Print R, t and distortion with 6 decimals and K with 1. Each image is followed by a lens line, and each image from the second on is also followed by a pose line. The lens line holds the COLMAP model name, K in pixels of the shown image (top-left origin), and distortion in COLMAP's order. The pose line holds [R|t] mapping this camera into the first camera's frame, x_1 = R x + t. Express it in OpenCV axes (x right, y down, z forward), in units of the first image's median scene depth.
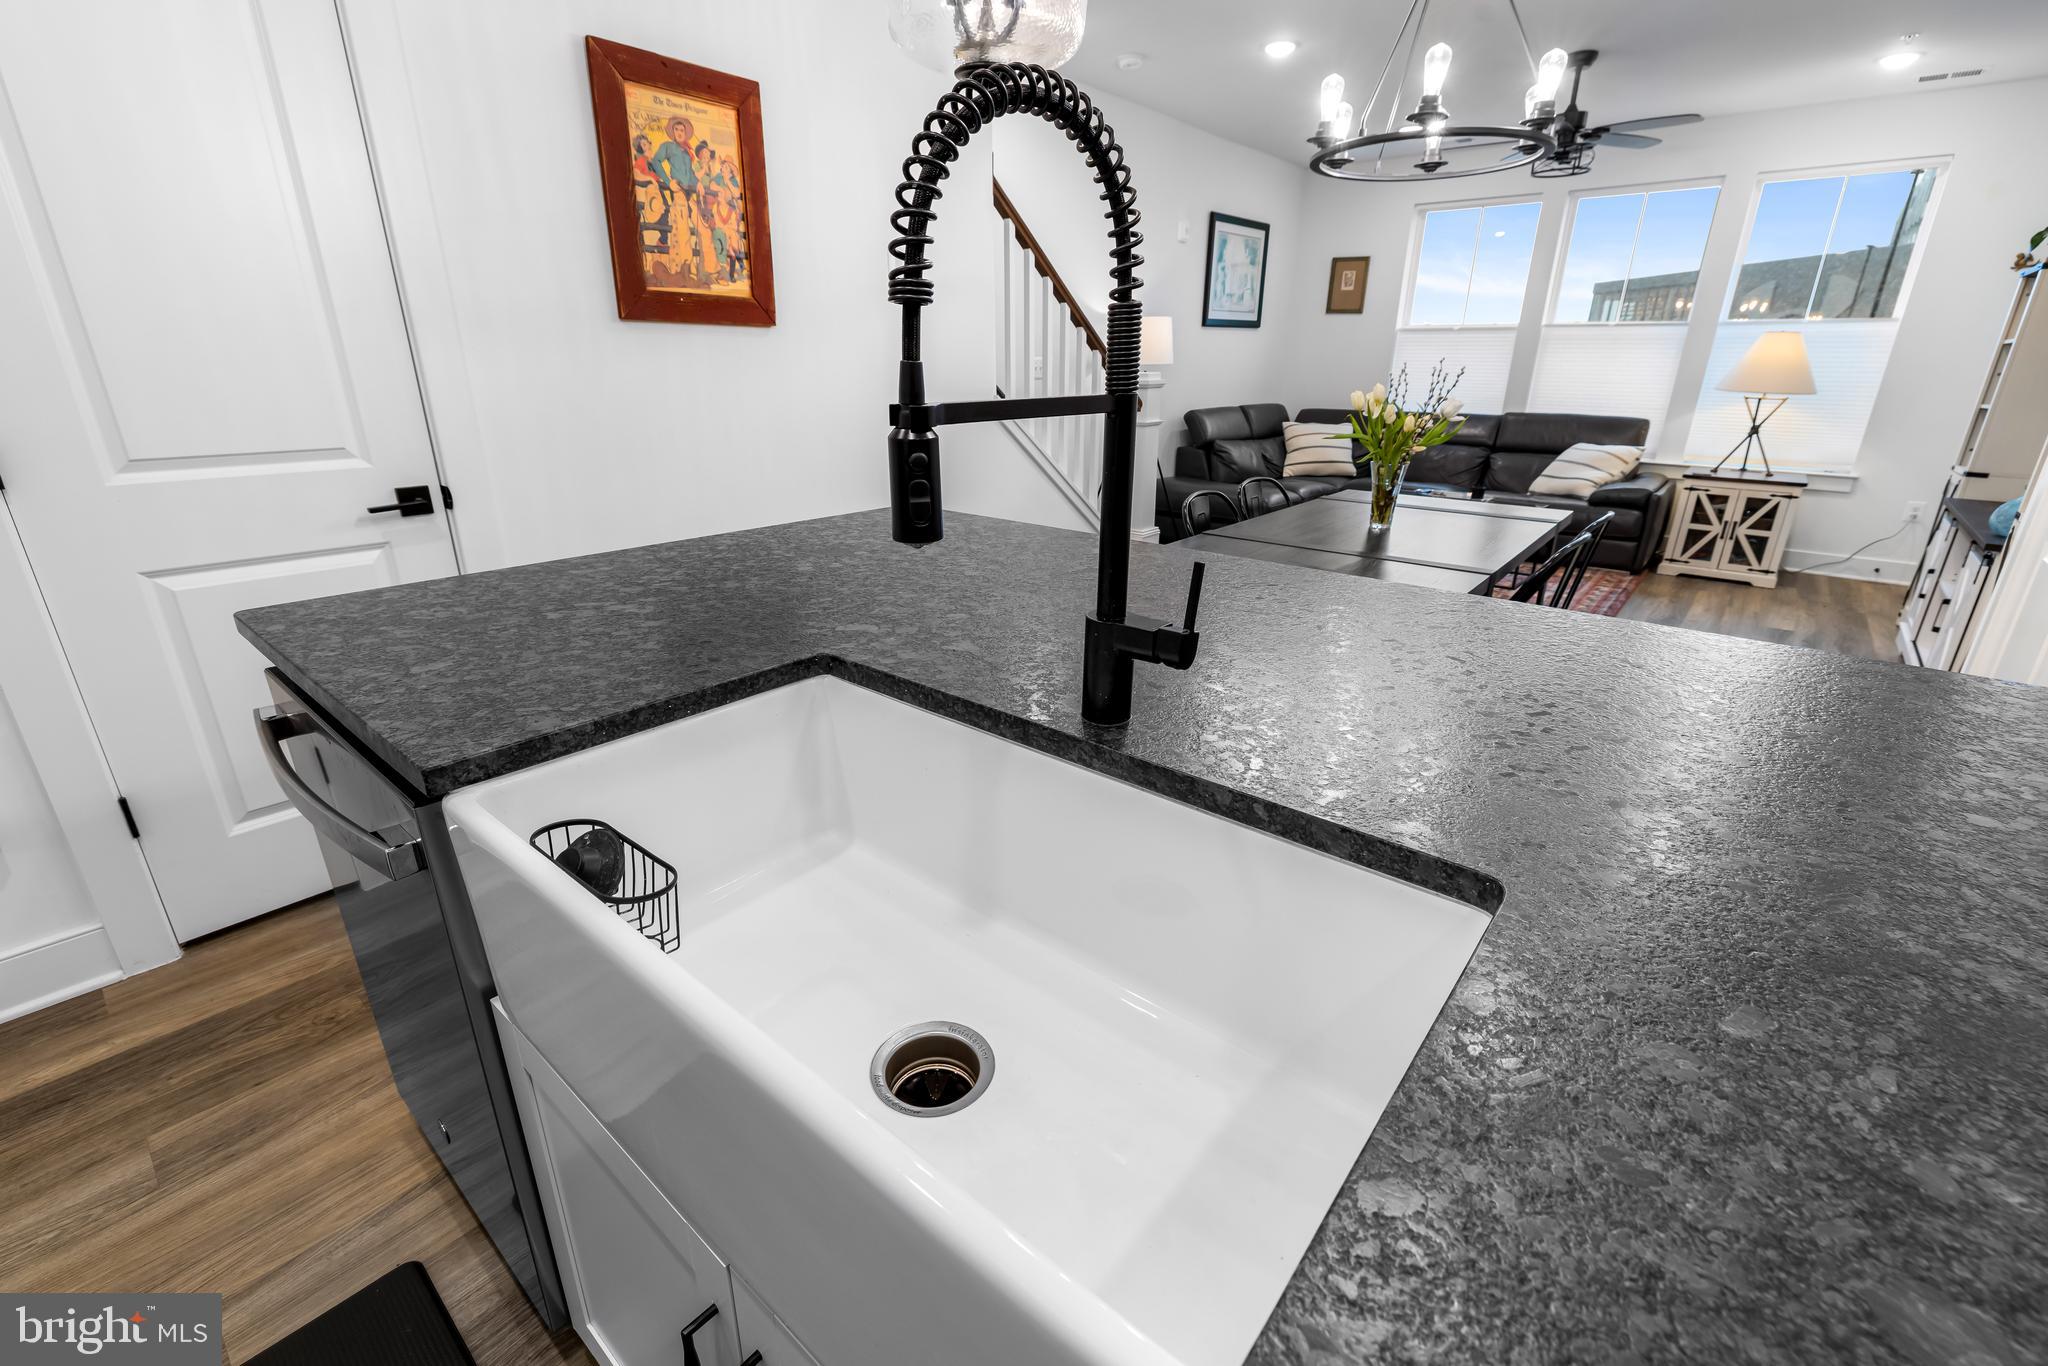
lens RADIAL K [[887.6, 0, 1029.6], [0, 887.6, 675.8], [0, 0, 1]] dist [-0.005721, 0.002400]
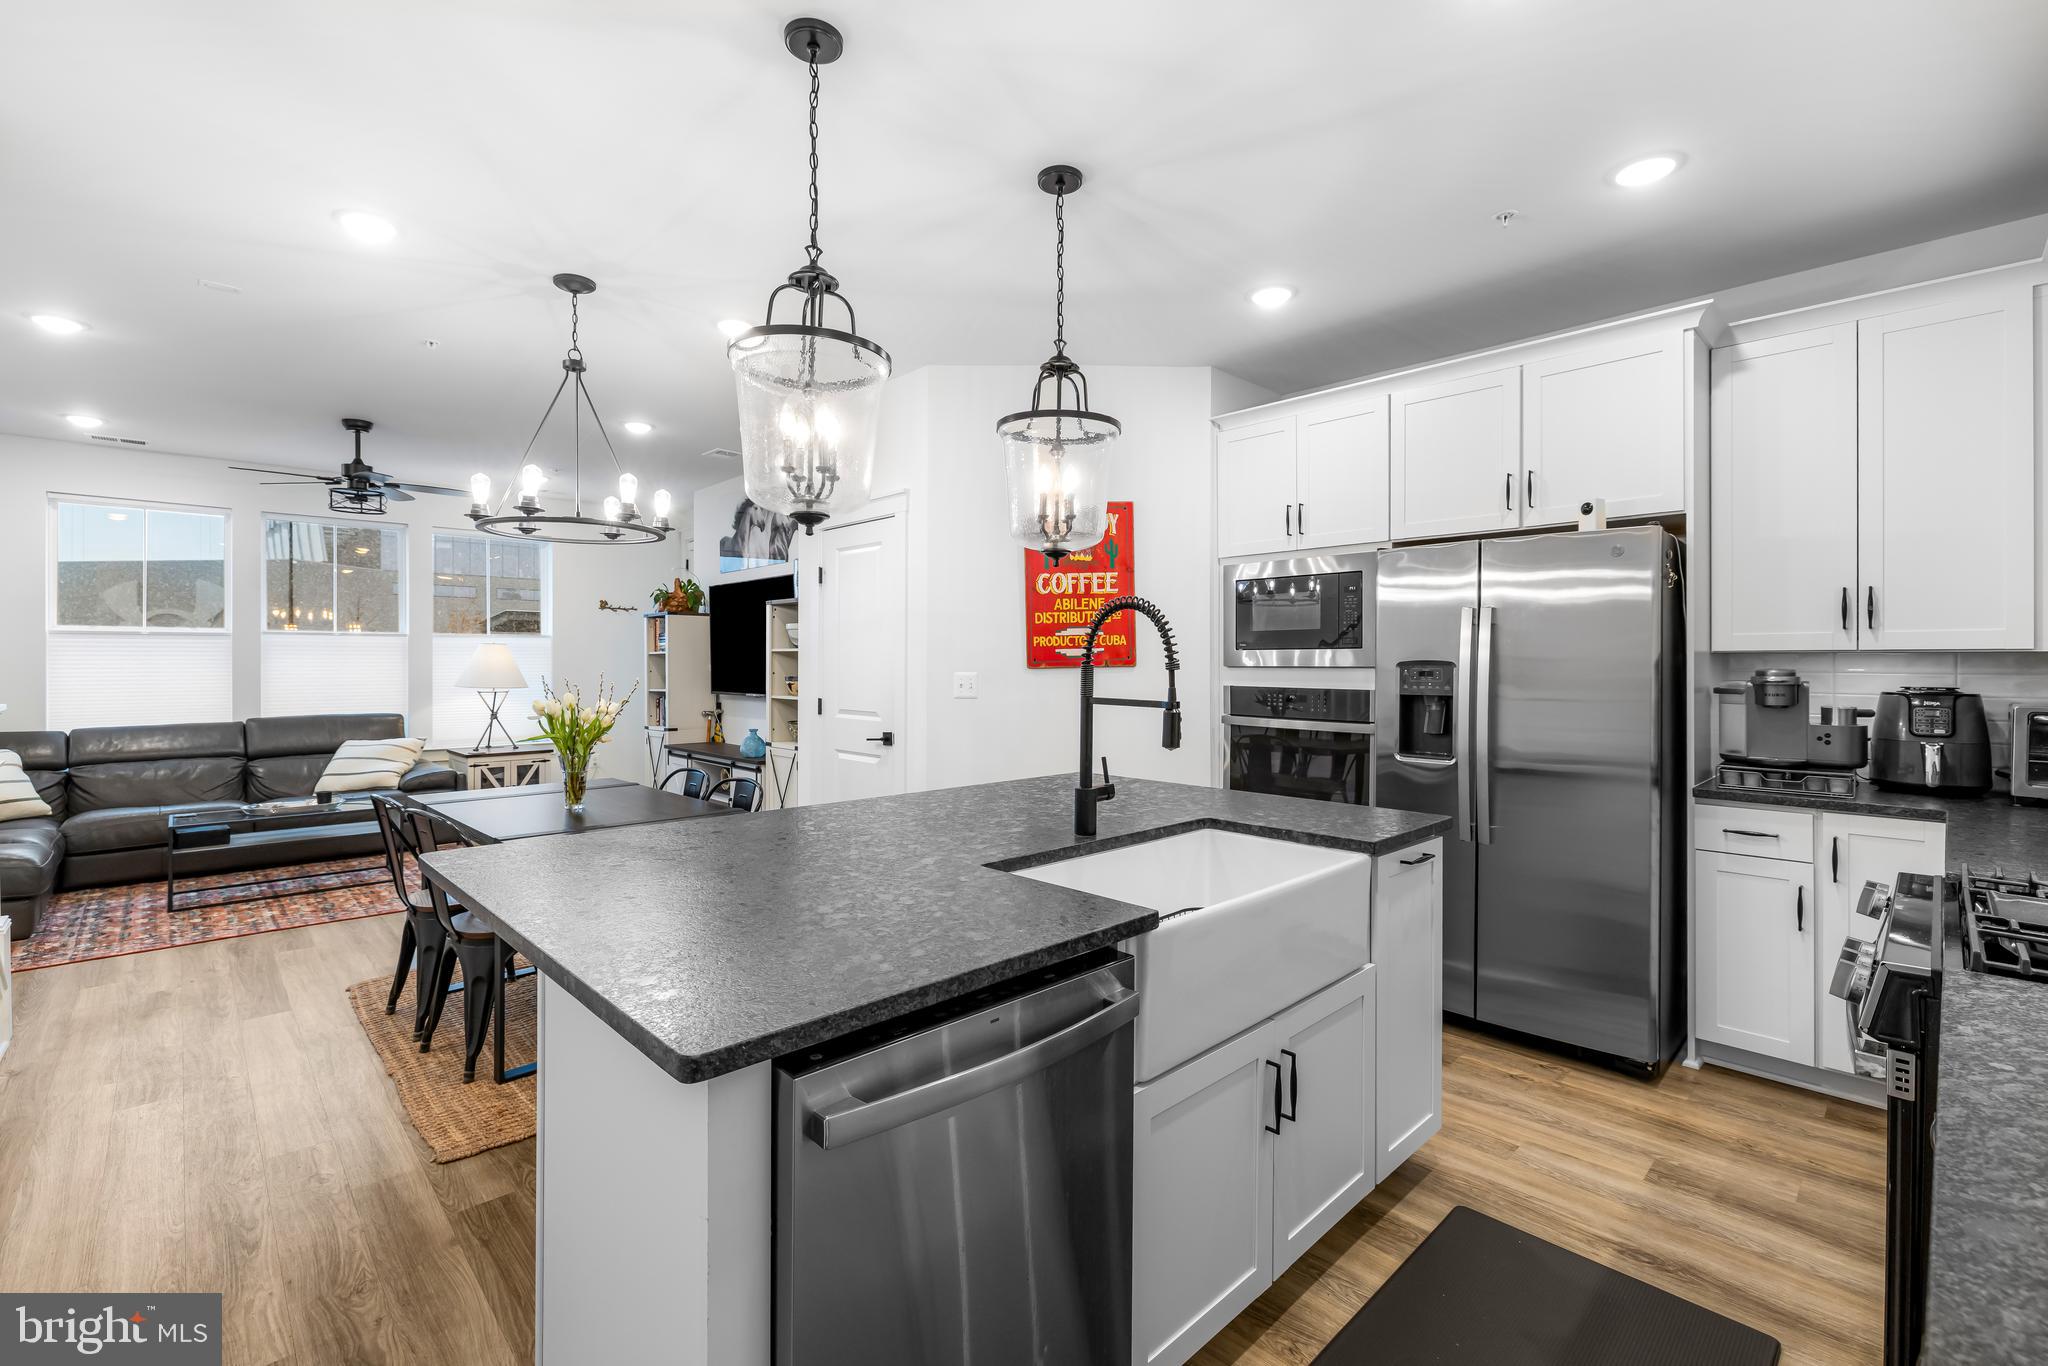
lens RADIAL K [[887.6, 0, 1037.5], [0, 887.6, 670.0], [0, 0, 1]] dist [-0.005721, 0.002400]
pose [[0.079156, -0.017156, 0.996715, -0.394228], [0.335463, 0.941996, -0.010427, -0.065906], [-0.938722, 0.335186, 0.080320, 0.145192]]
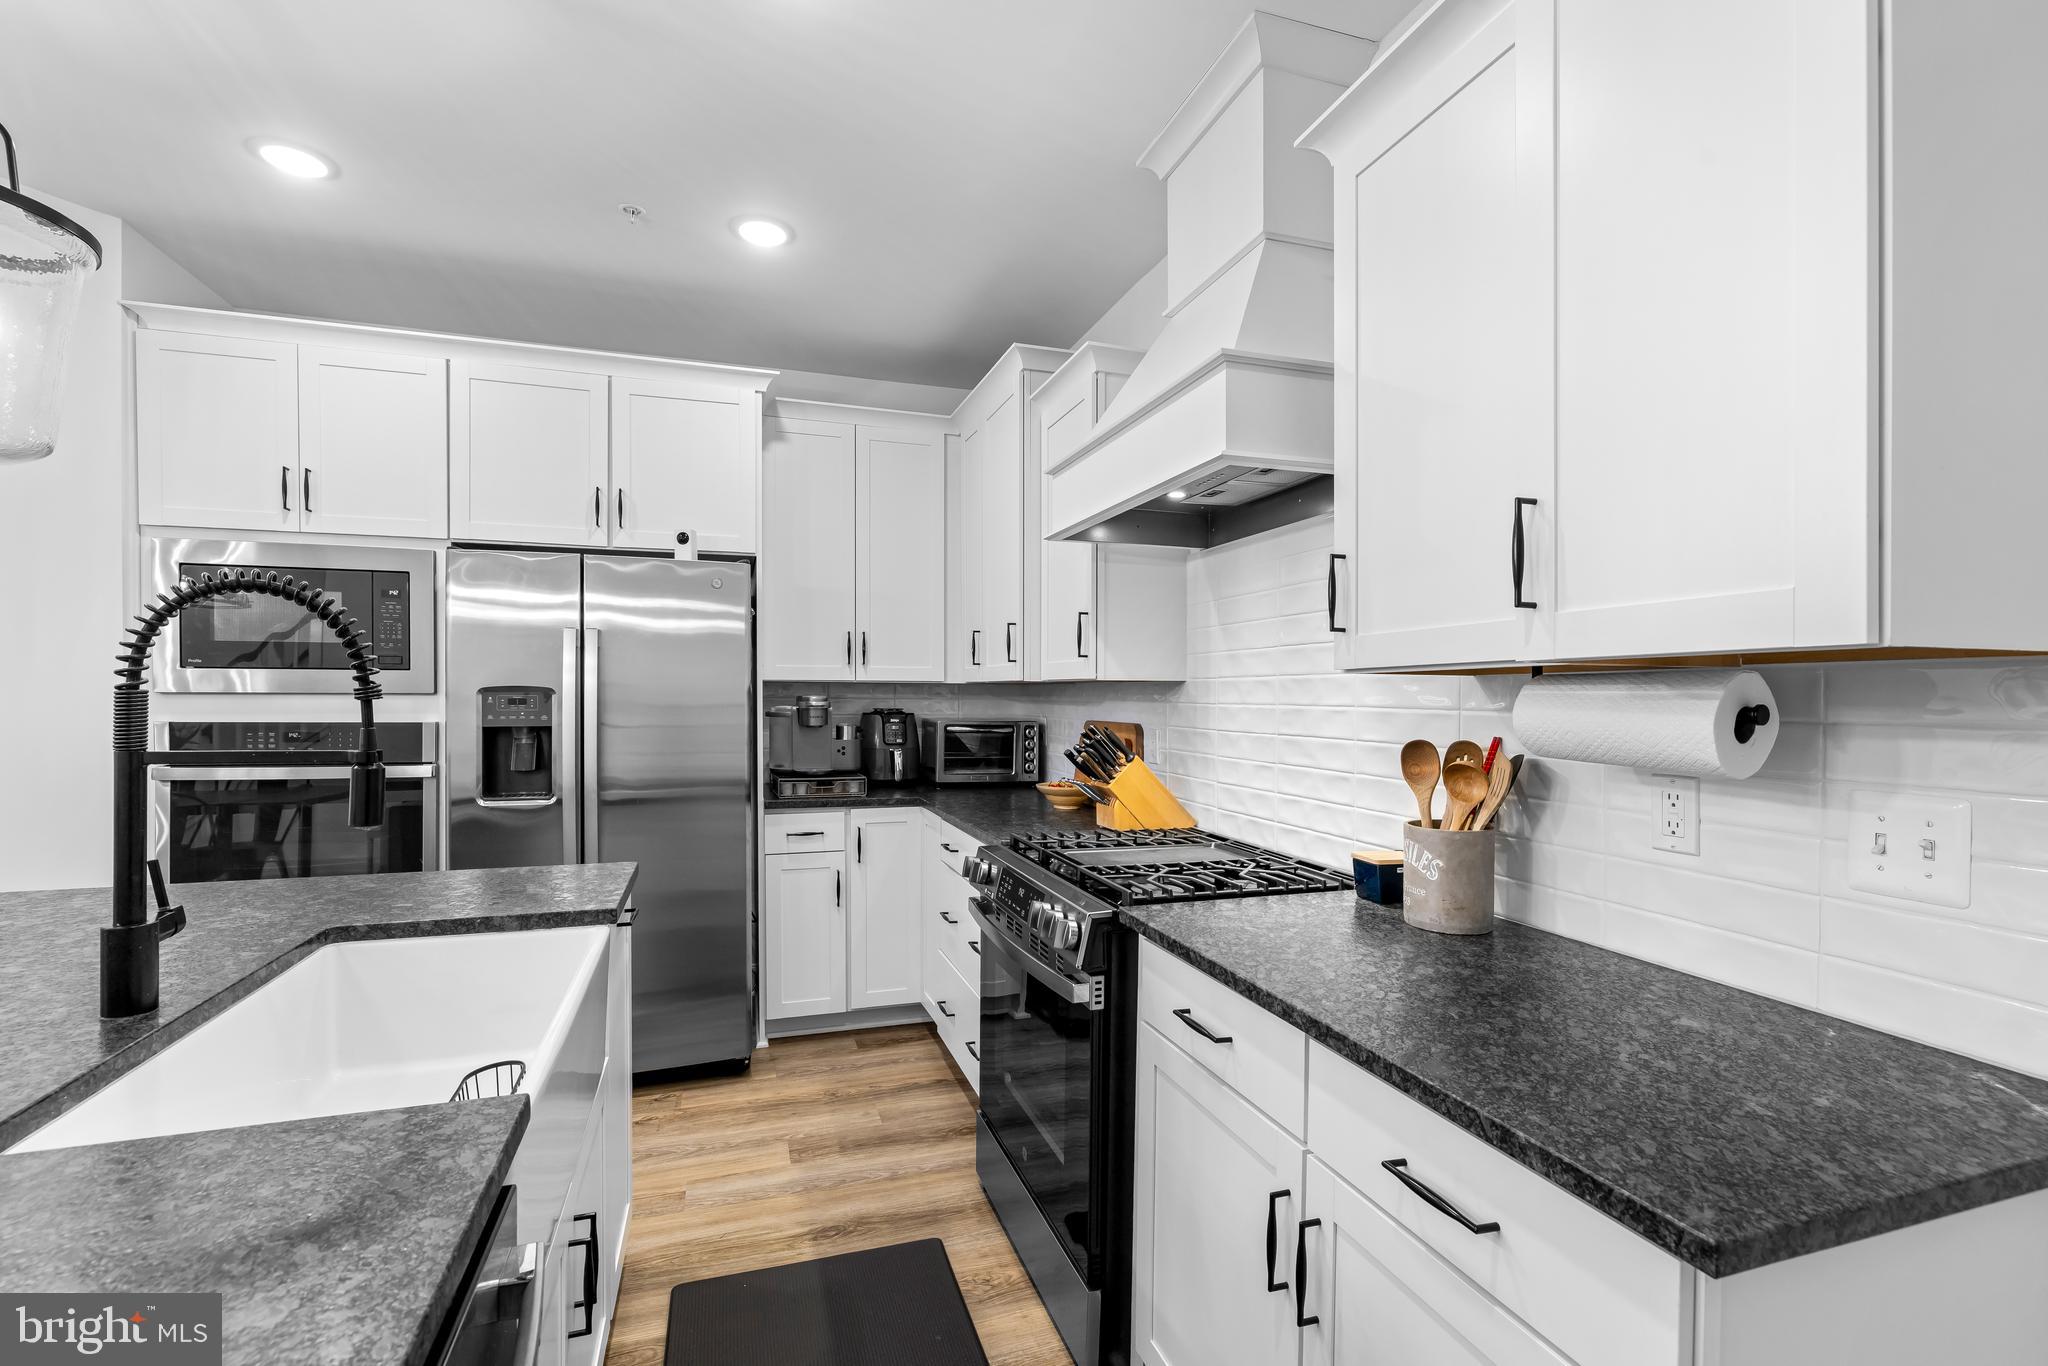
lens RADIAL K [[887.6, 0, 1012.4], [0, 887.6, 704.9], [0, 0, 1]] dist [-0.005721, 0.002400]
pose [[-0.855601, -0.021860, 0.517175, -0.280384], [0.161576, 0.937910, 0.306950, -0.093098], [-0.491773, 0.346189, -0.798944, 0.223227]]
